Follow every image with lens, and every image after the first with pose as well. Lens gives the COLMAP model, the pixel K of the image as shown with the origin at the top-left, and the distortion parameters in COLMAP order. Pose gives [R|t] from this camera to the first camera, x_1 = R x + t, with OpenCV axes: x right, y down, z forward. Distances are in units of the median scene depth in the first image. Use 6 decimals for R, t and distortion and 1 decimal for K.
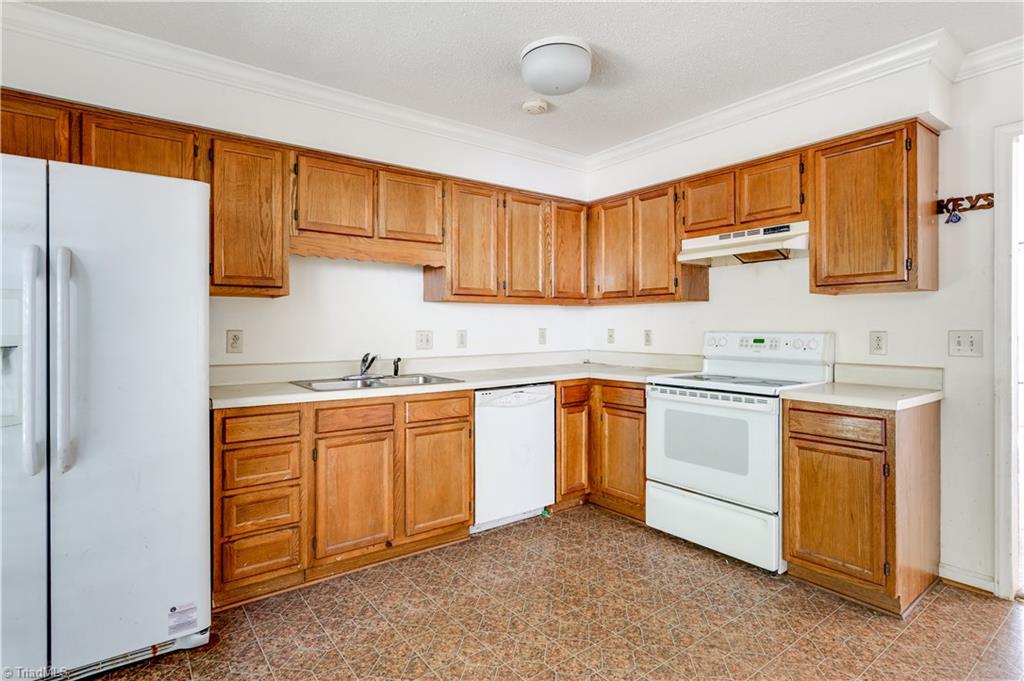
lens RADIAL K [[523.5, 0, 511.7], [0, 523.5, 324.9], [0, 0, 1]] dist [0.000280, 0.000392]
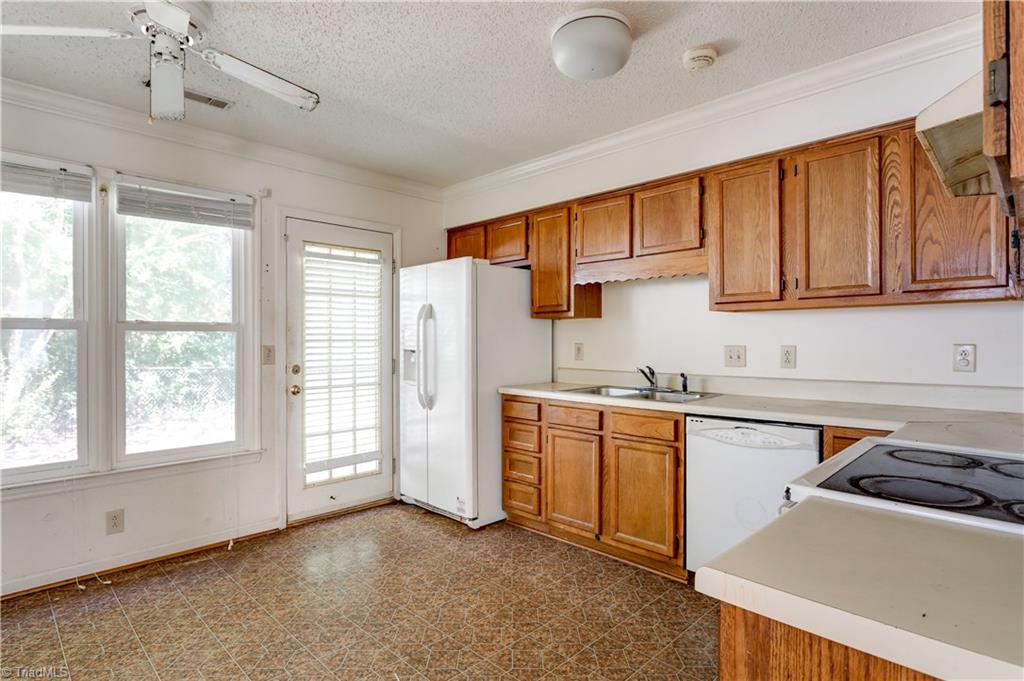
lens RADIAL K [[533.0, 0, 512.0], [0, 533.0, 340.5], [0, 0, 1]] dist [-0.000945, 0.000214]
pose [[0.149583, 0.002929, -0.988745, 0.799303], [0.005698, 0.999976, 0.003825, -0.003456], [0.988733, -0.006206, 0.149563, 0.612688]]
